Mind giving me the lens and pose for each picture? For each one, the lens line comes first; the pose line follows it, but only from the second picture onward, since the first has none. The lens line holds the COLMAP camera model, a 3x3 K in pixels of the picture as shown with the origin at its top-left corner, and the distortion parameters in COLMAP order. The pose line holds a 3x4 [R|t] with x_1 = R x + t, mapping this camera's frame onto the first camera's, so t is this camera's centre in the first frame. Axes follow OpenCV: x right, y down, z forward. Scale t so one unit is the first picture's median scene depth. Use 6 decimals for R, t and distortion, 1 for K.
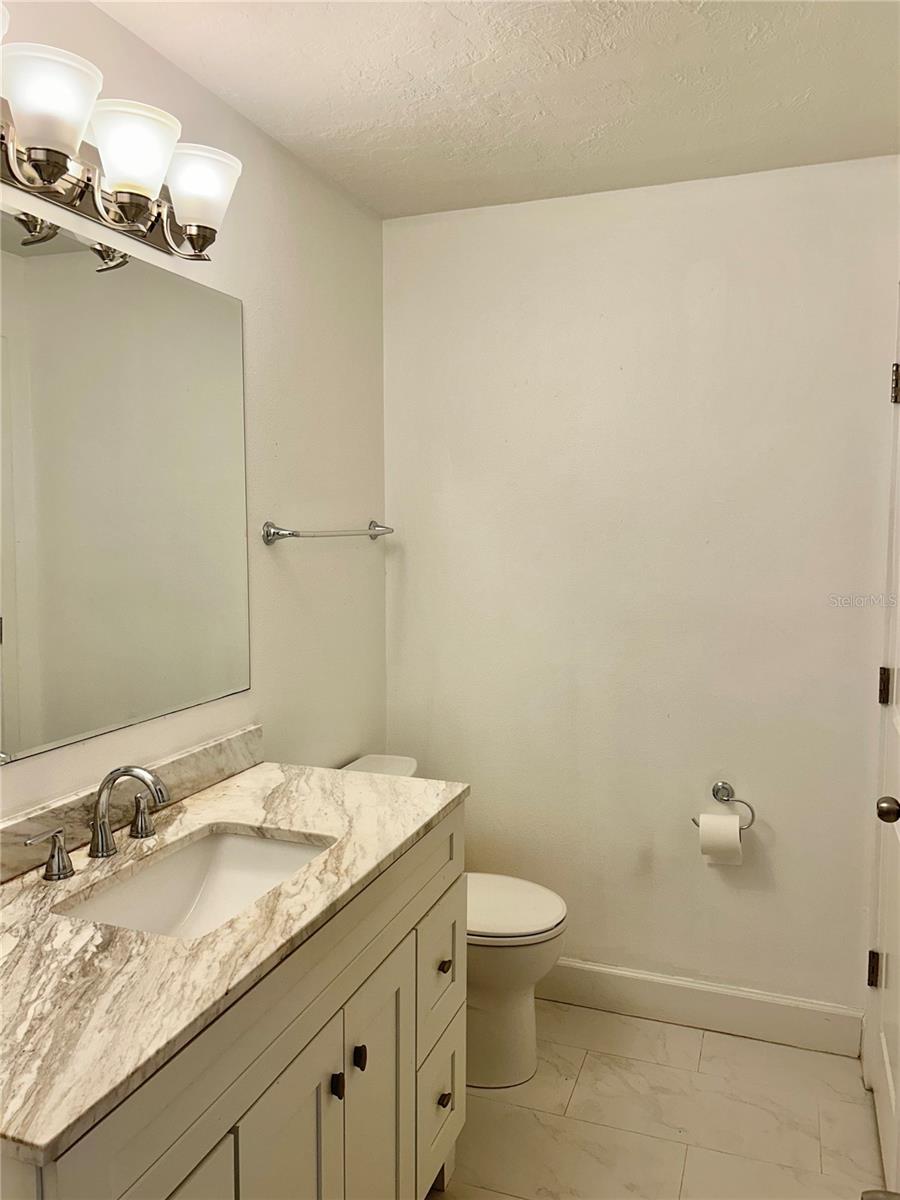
lens RADIAL K [[899.3, 0, 451.8], [0, 899.3, 590.1], [0, 0, 1]] dist [0.050013, -0.055422]
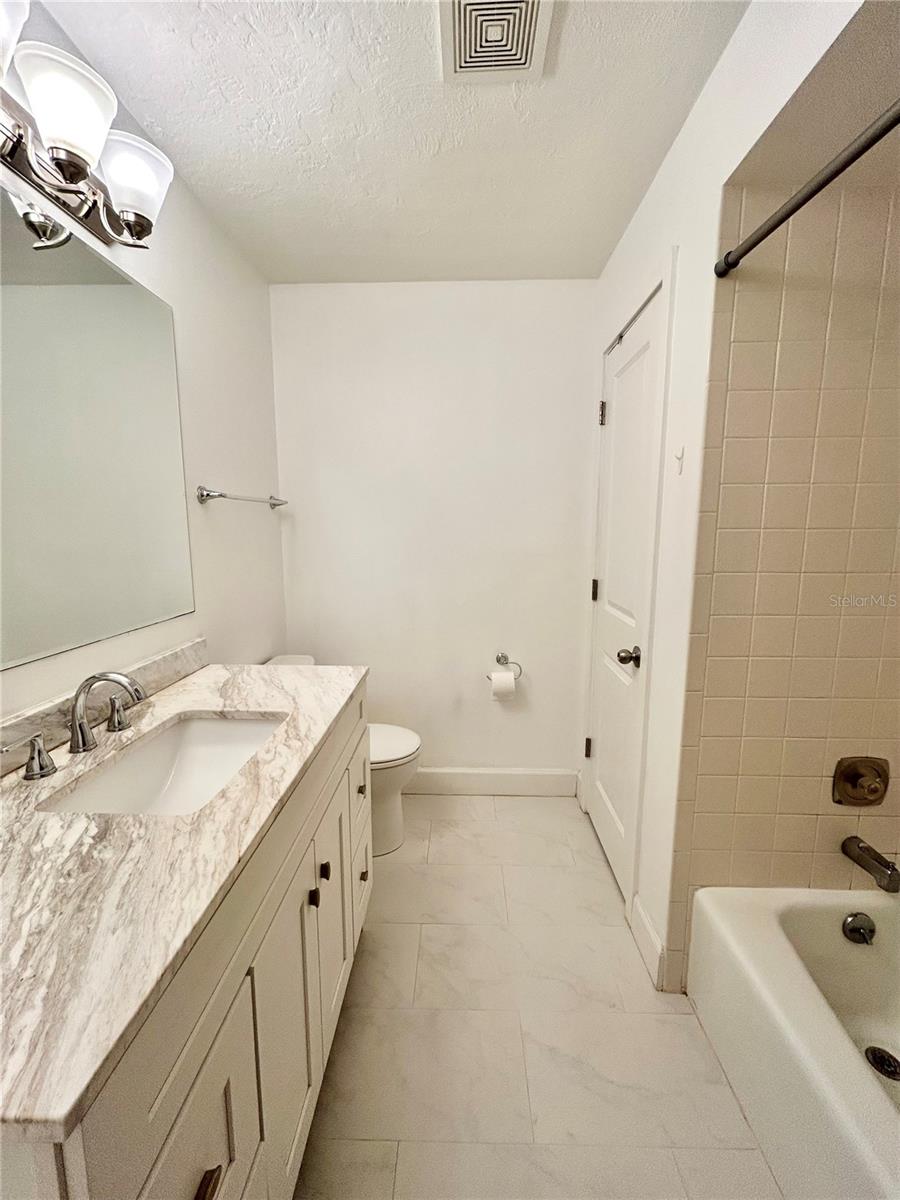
lens RADIAL K [[488.4, 0, 447.3], [0, 488.4, 597.0], [0, 0, 1]] dist [-0.002826, 0.000700]
pose [[0.948628, -0.045470, 0.313110, -0.135774], [0.024900, 0.997279, 0.069386, 0.068691], [-0.315413, -0.058026, 0.947179, 0.287192]]
